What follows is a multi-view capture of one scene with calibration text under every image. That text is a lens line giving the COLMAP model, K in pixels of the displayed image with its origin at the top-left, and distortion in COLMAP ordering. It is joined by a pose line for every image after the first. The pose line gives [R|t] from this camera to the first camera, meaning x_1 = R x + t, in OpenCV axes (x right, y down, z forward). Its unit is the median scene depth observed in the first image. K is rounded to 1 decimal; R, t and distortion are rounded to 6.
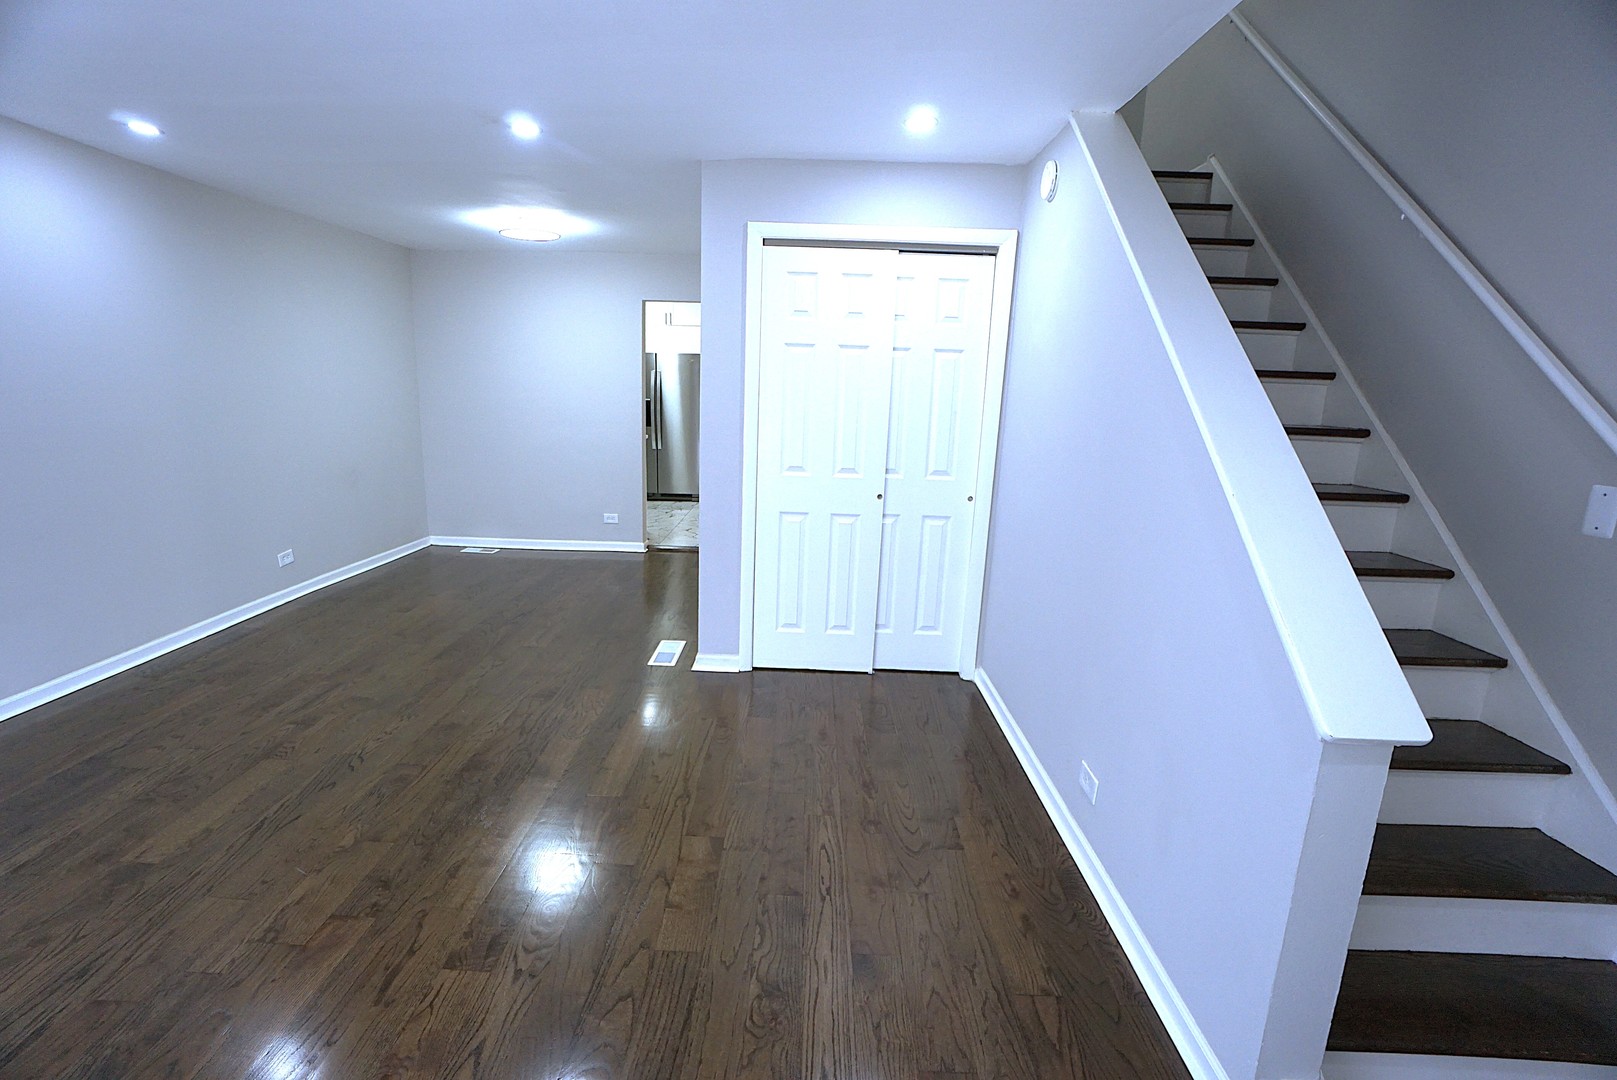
lens RADIAL K [[711.5, 0, 790.4], [0, 711.5, 539.4], [0, 0, 1]] dist [-0.067623, 0.024711]
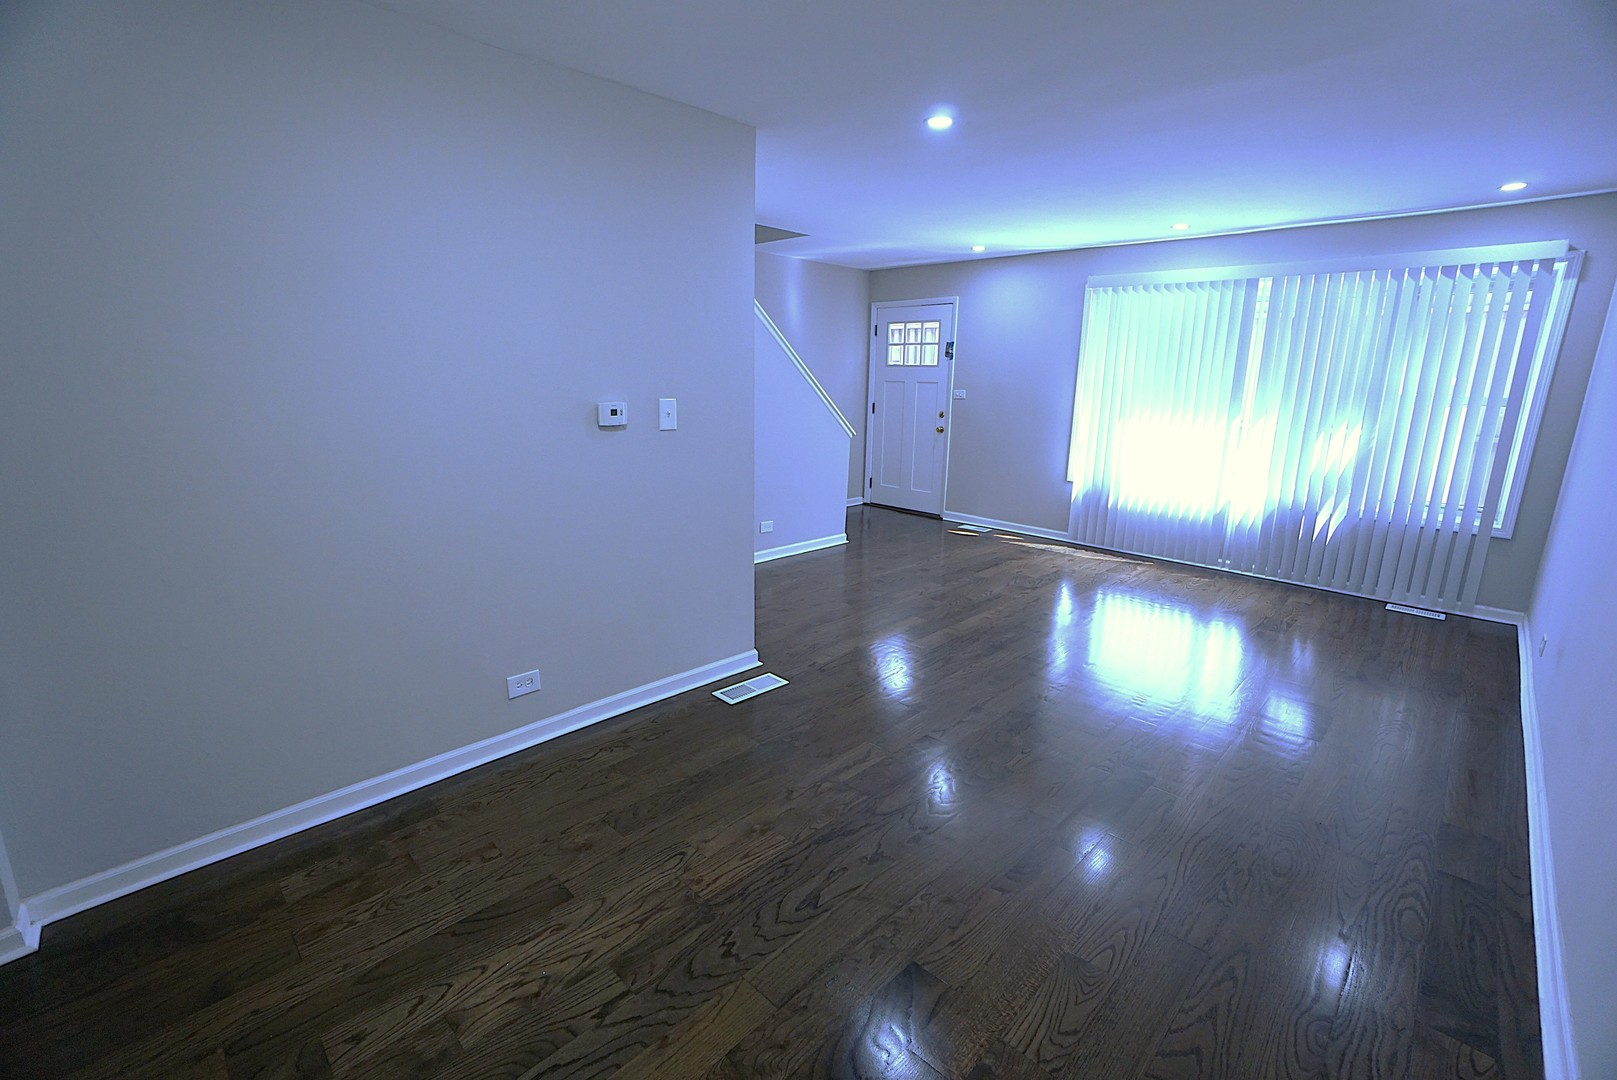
lens RADIAL K [[711.5, 0, 790.4], [0, 711.5, 539.4], [0, 0, 1]] dist [-0.067623, 0.024711]
pose [[-0.718893, -0.201341, 0.665323, -0.856158], [0.107787, 0.913269, 0.392839, -0.383366], [-0.686713, 0.354122, -0.634840, 1.692469]]
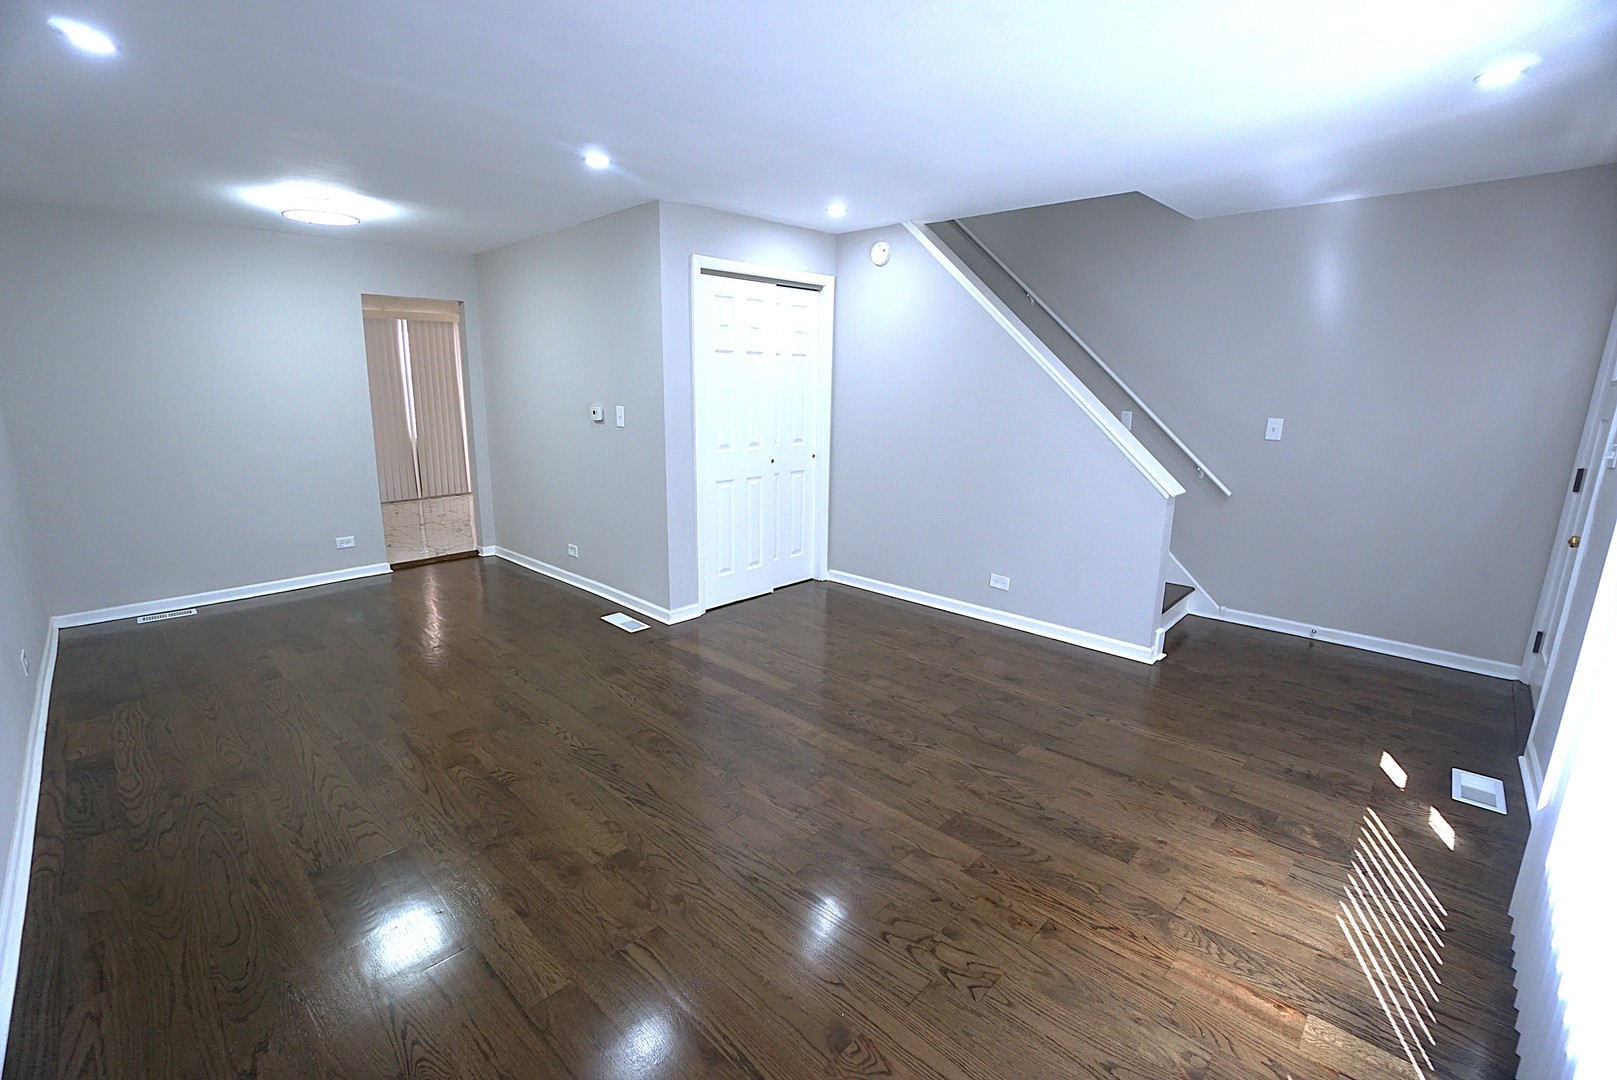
lens RADIAL K [[711.5, 0, 790.4], [0, 711.5, 539.4], [0, 0, 1]] dist [-0.067623, 0.024711]
pose [[0.685088, -0.183120, 0.705069, -0.894588], [0.170429, 0.981318, 0.089269, -0.030009], [-0.708244, 0.059007, 0.703498, 0.014685]]
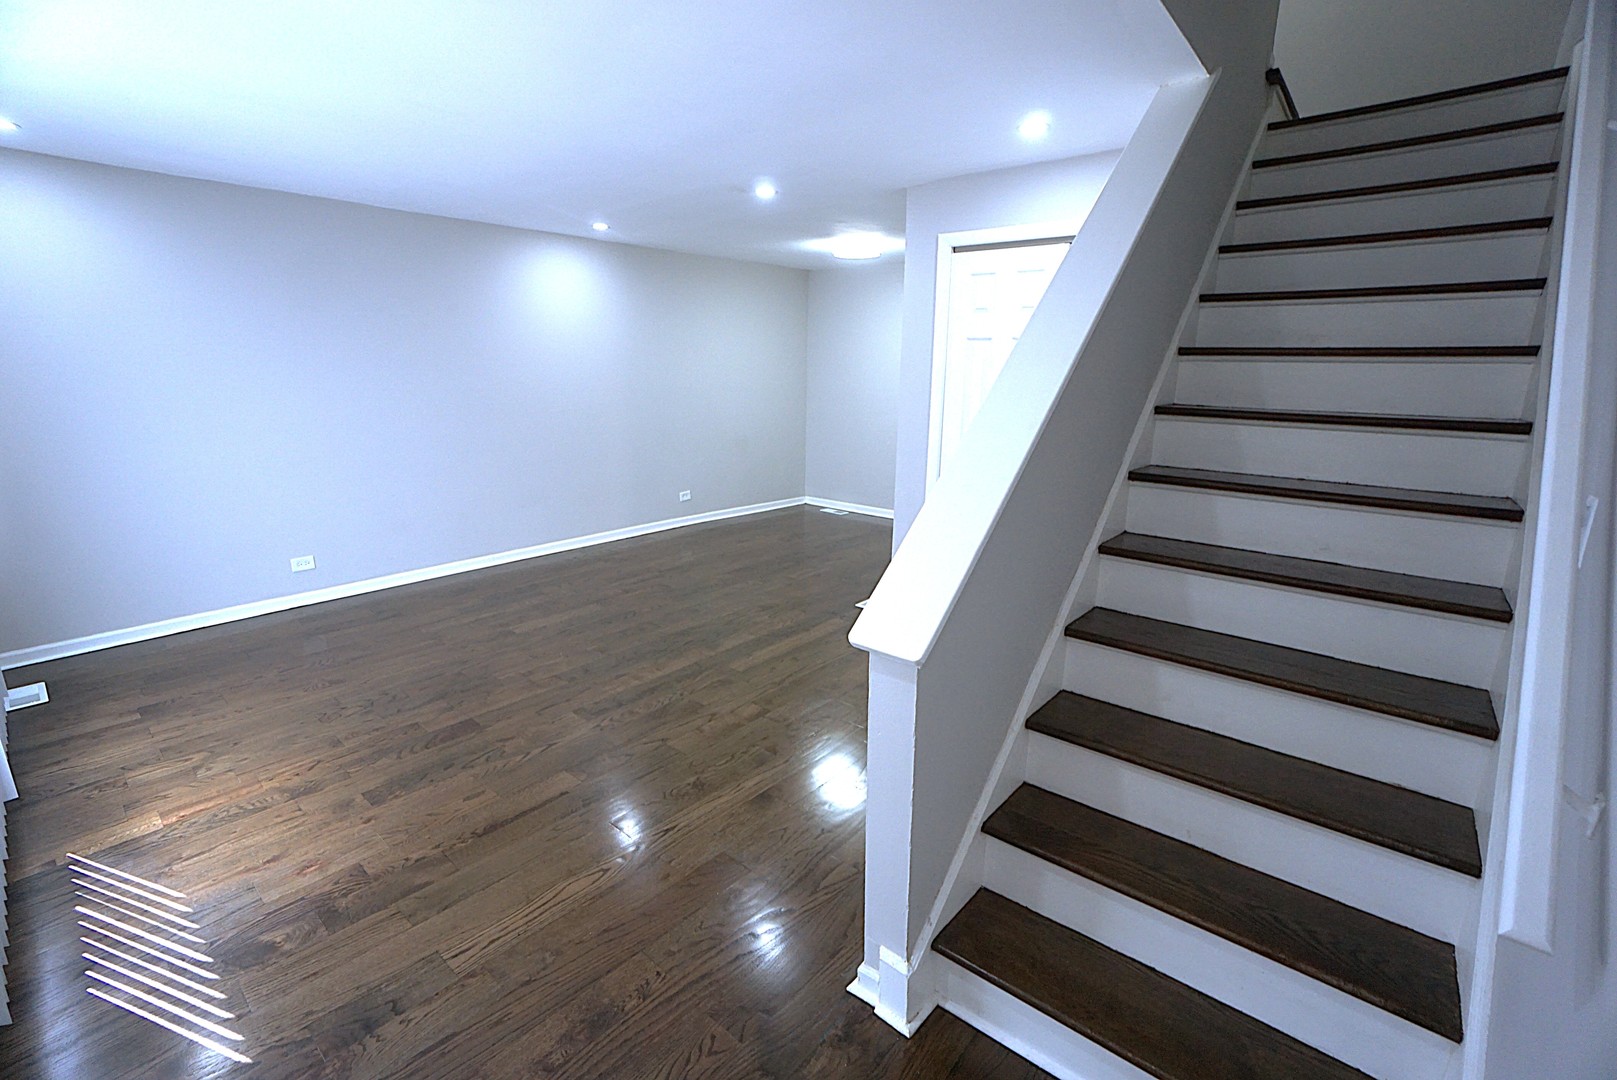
lens RADIAL K [[711.5, 0, 790.4], [0, 711.5, 539.4], [0, 0, 1]] dist [-0.067623, 0.024711]
pose [[0.771366, 0.128833, -0.623215, 0.516452], [-0.123281, 0.990994, 0.052274, 0.015728], [0.624337, 0.036508, 0.780302, -0.034545]]
